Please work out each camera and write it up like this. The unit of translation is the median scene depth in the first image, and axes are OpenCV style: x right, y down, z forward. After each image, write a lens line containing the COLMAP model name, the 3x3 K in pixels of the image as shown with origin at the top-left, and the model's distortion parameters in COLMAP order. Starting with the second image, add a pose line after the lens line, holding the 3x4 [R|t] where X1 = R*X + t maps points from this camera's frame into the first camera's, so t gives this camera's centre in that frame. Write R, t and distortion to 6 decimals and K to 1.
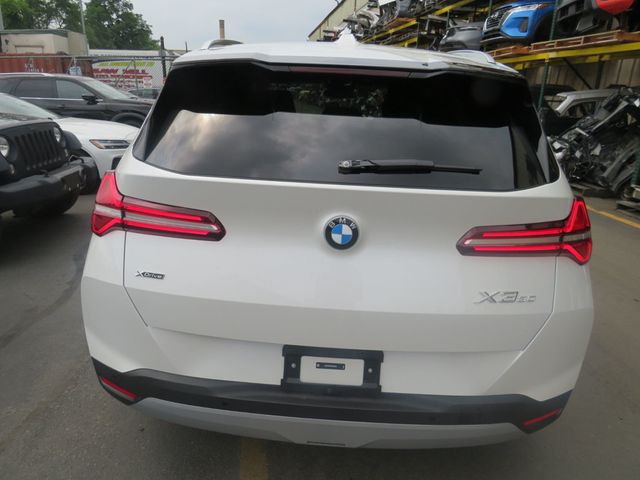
lens RADIAL K [[461.6, 0, 313.0], [0, 461.6, 241.5], [0, 0, 1]] dist [-0.048920, 0.034411]
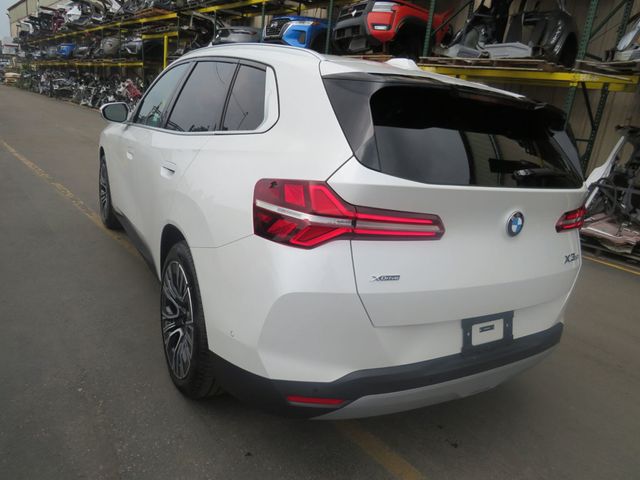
lens RADIAL K [[461.6, 0, 313.0], [0, 461.6, 241.5], [0, 0, 1]] dist [-0.048920, 0.034411]
pose [[0.835355, -0.099891, 0.540560, -0.987181], [0.093055, 0.994856, 0.040038, -0.064863], [-0.541778, 0.016856, 0.840353, 0.172660]]
